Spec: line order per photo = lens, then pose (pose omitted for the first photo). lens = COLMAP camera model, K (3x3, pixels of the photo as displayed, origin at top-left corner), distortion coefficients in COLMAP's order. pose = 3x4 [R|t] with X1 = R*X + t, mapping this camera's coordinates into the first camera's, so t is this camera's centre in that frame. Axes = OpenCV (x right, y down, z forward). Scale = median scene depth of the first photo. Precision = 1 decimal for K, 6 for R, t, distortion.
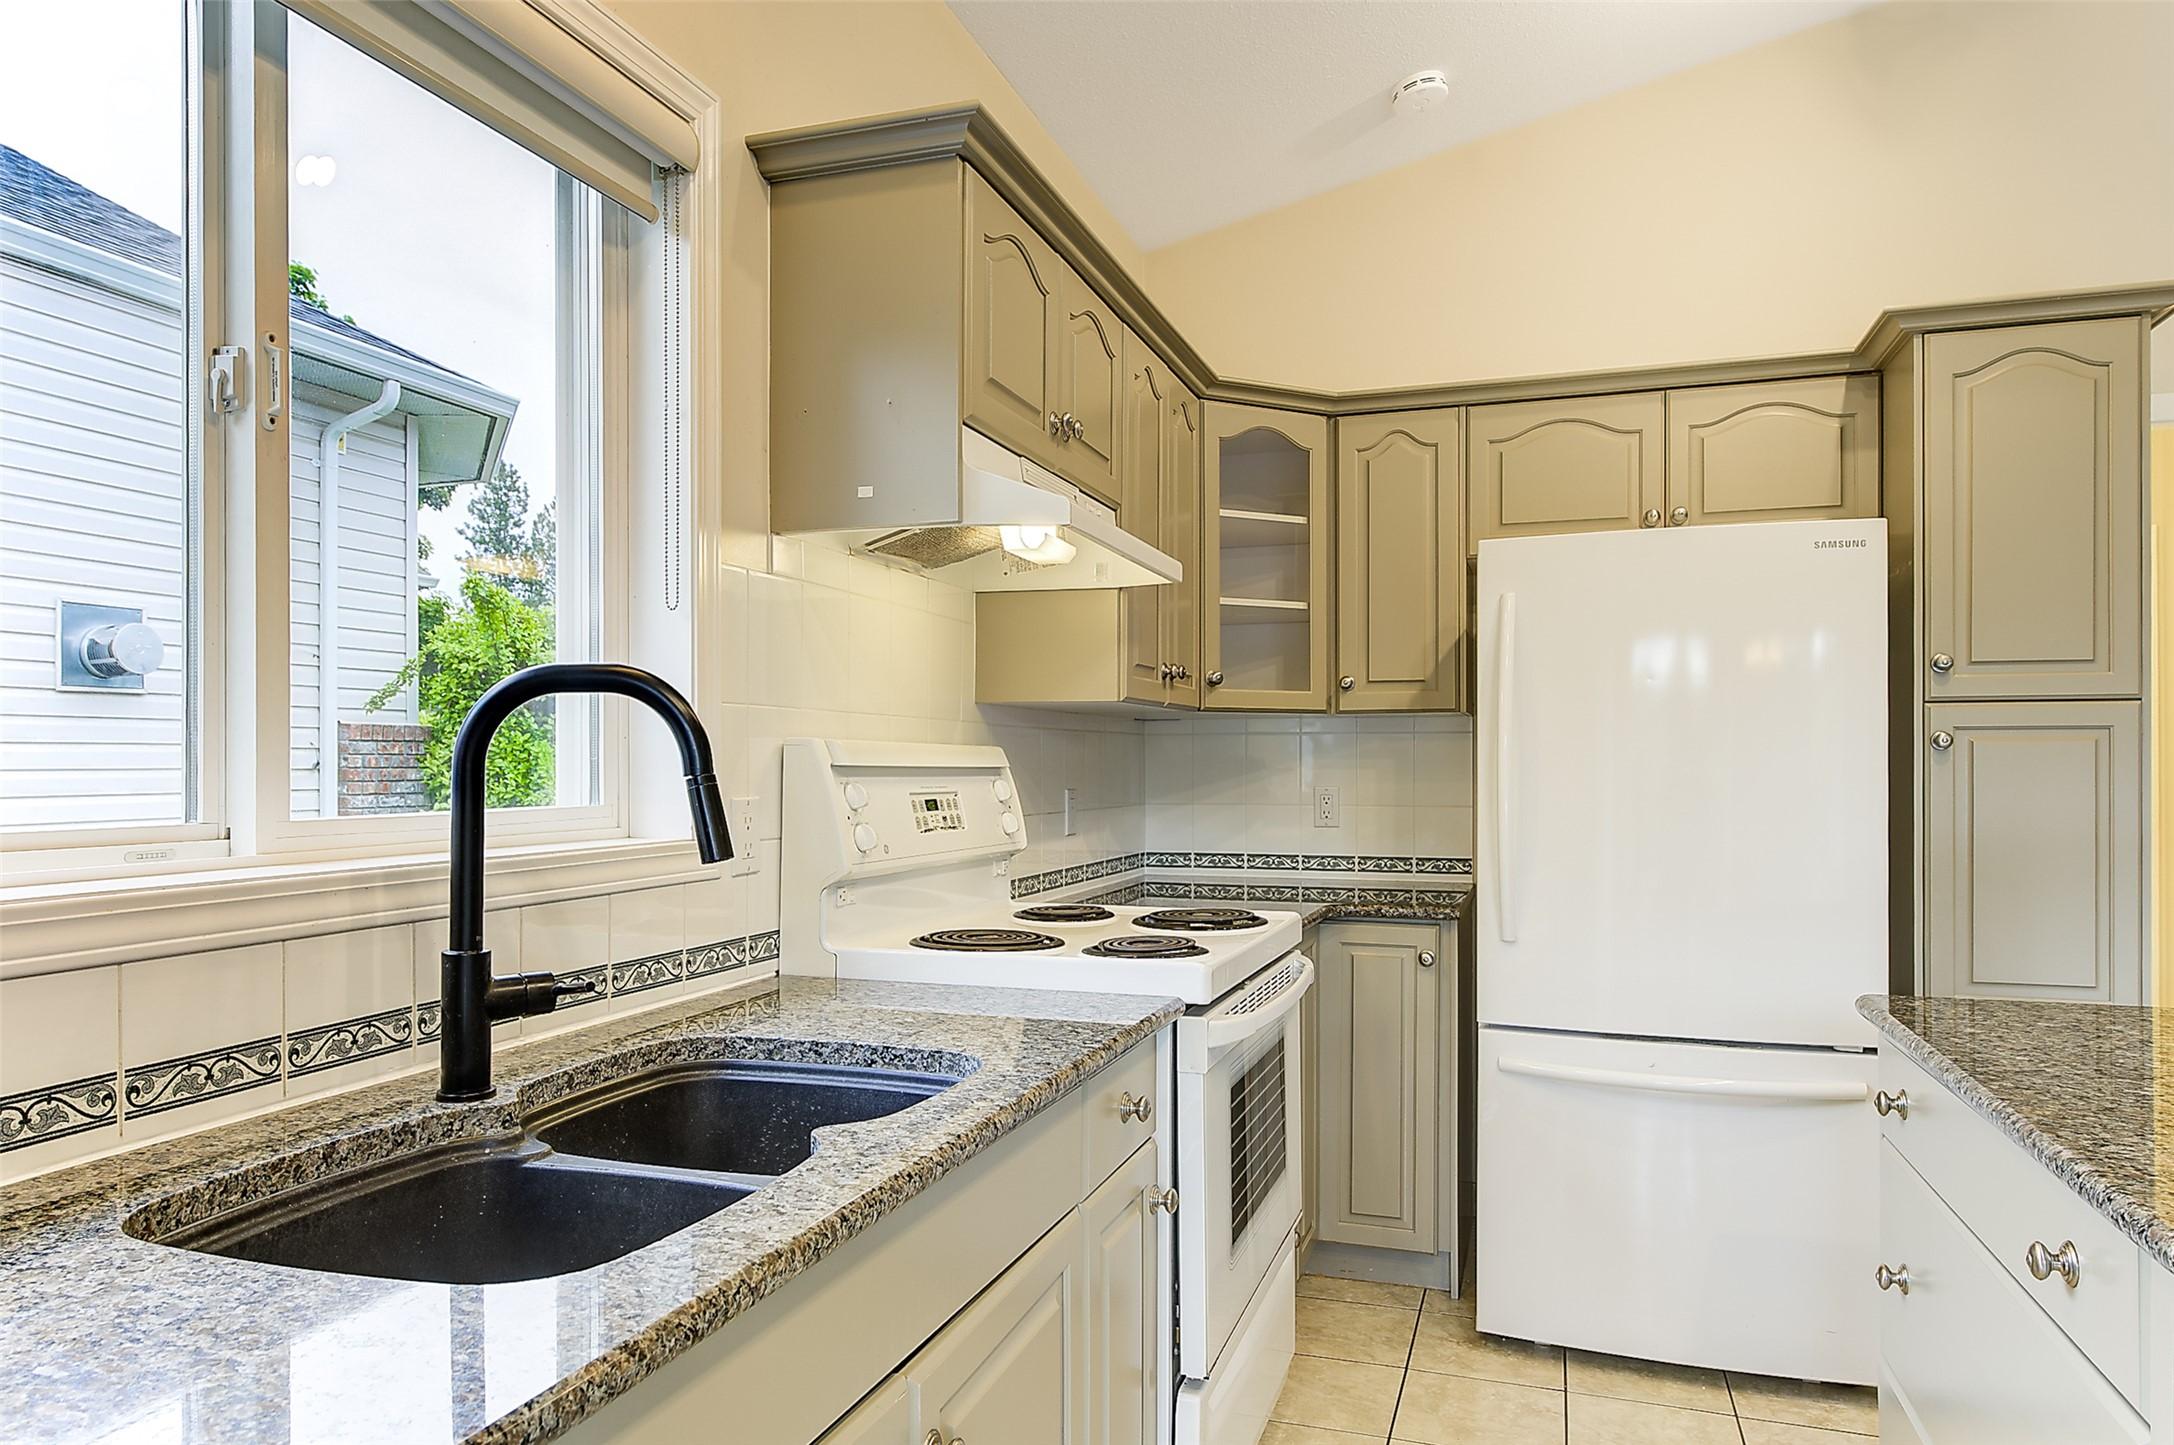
lens RADIAL K [[1368.5, 0, 1099.5], [0, 1368.5, 773.7], [0, 0, 1]] dist [-0.001502, -0.001658]
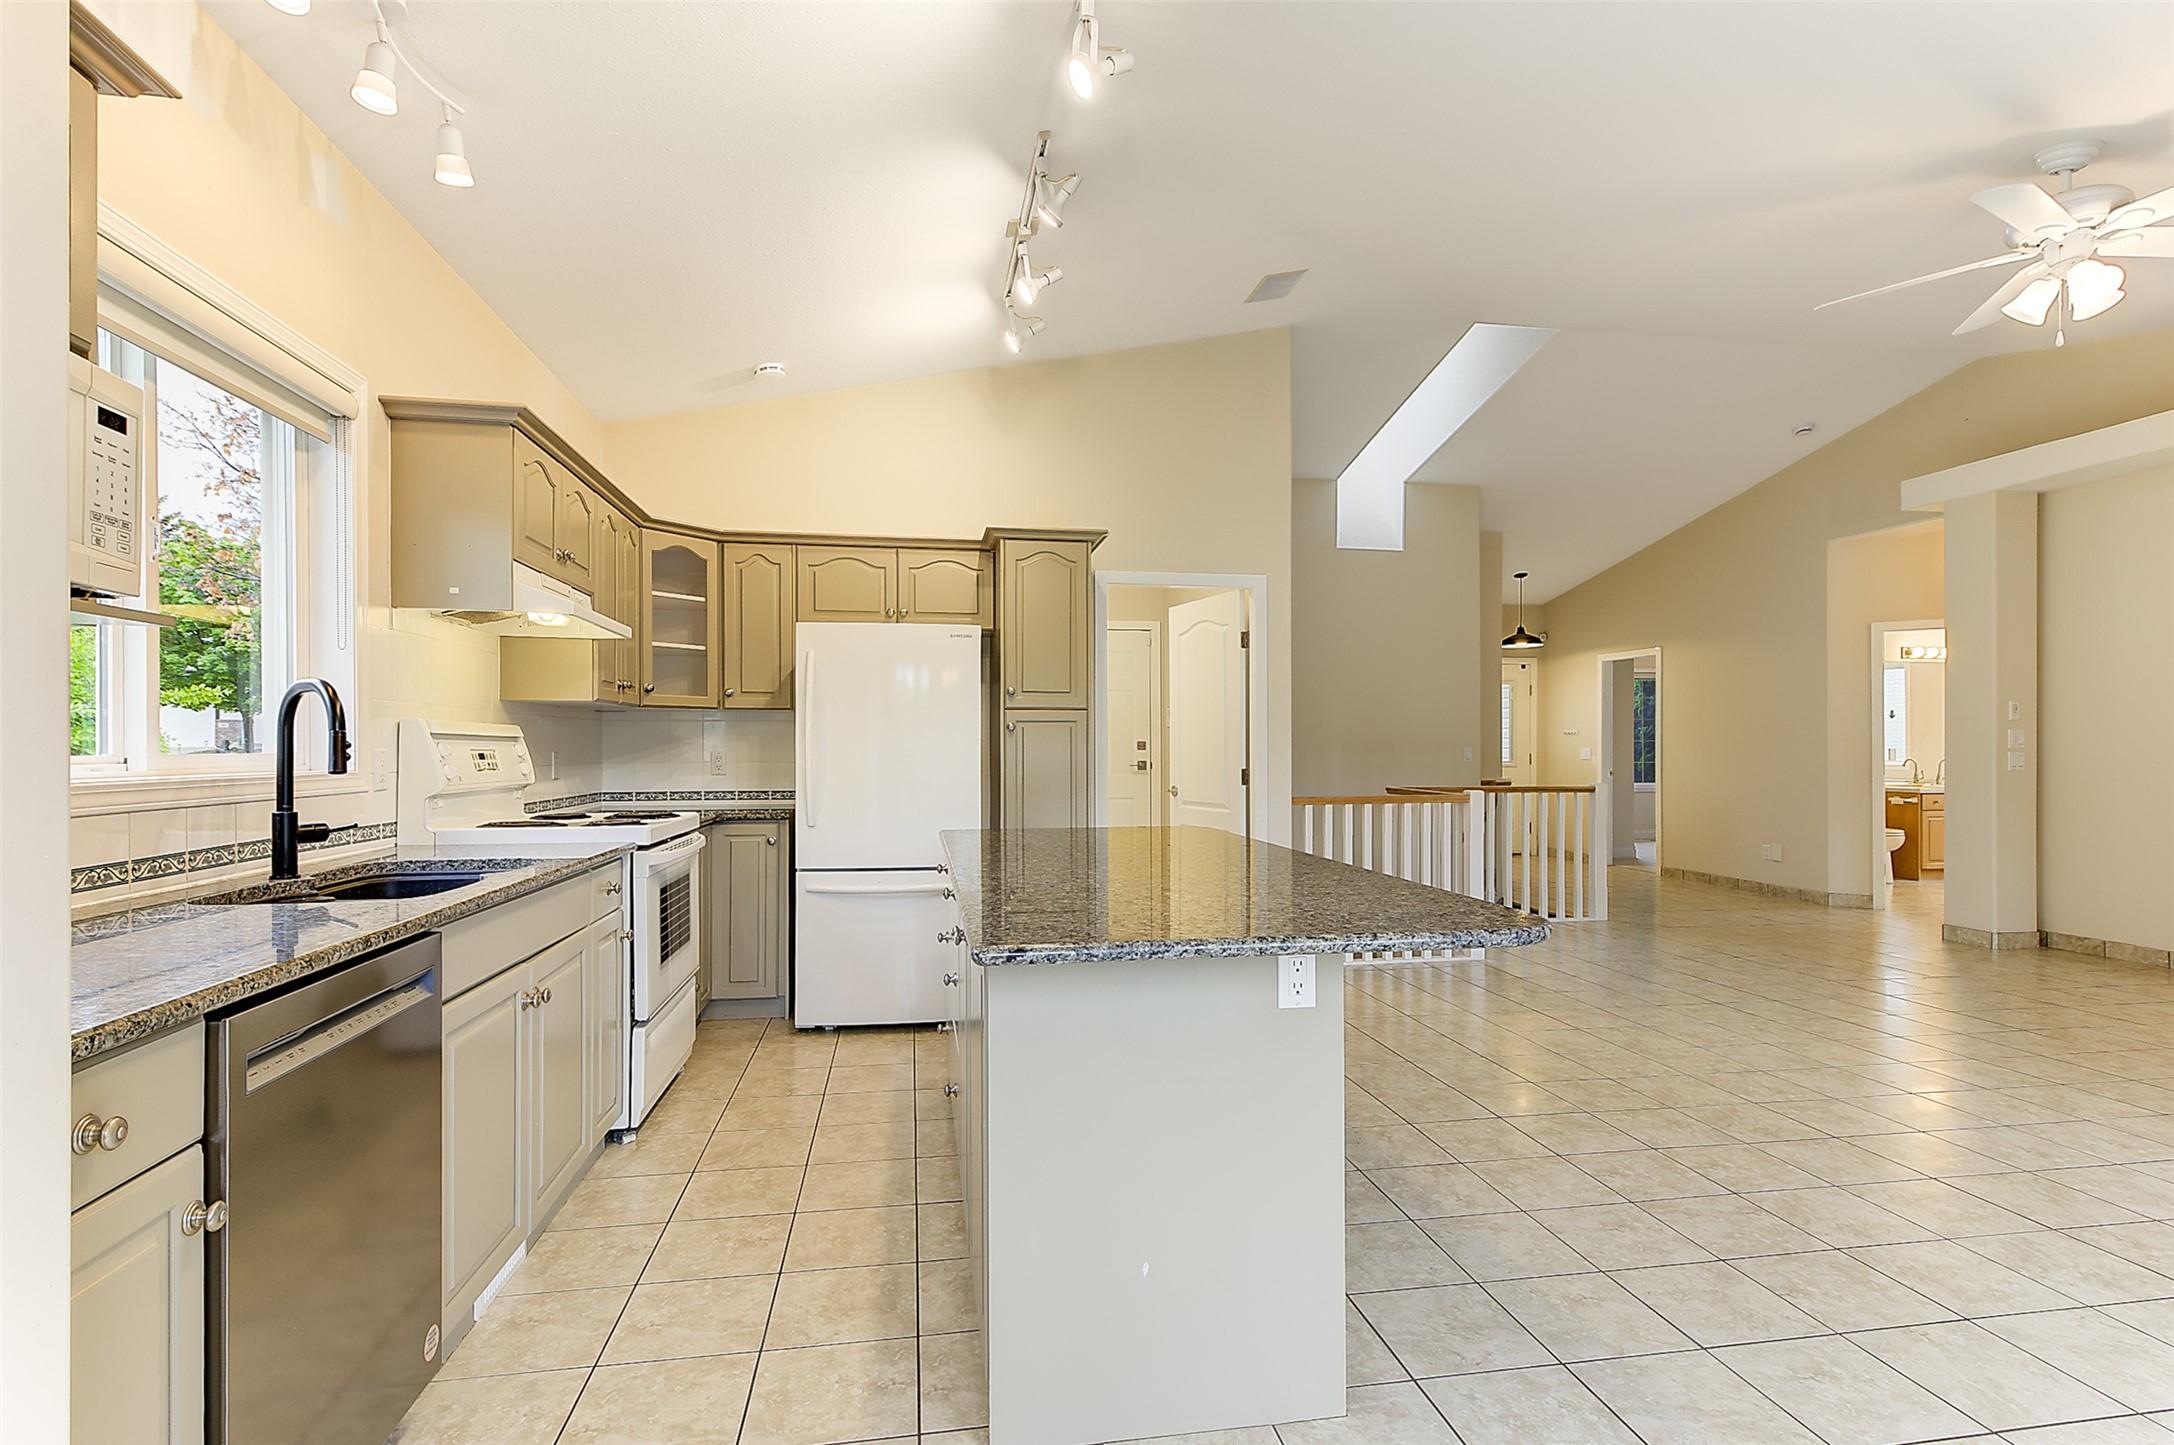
lens RADIAL K [[1026.5, 0, 1079.3], [0, 1026.5, 753.4], [0, 0, 1]] dist [0.003368, -0.000450]
pose [[0.884989, -0.001984, 0.465609, -0.050525], [0.002424, 0.999997, -0.000346, 0.018976], [-0.465606, 0.001435, 0.884991, -0.516133]]
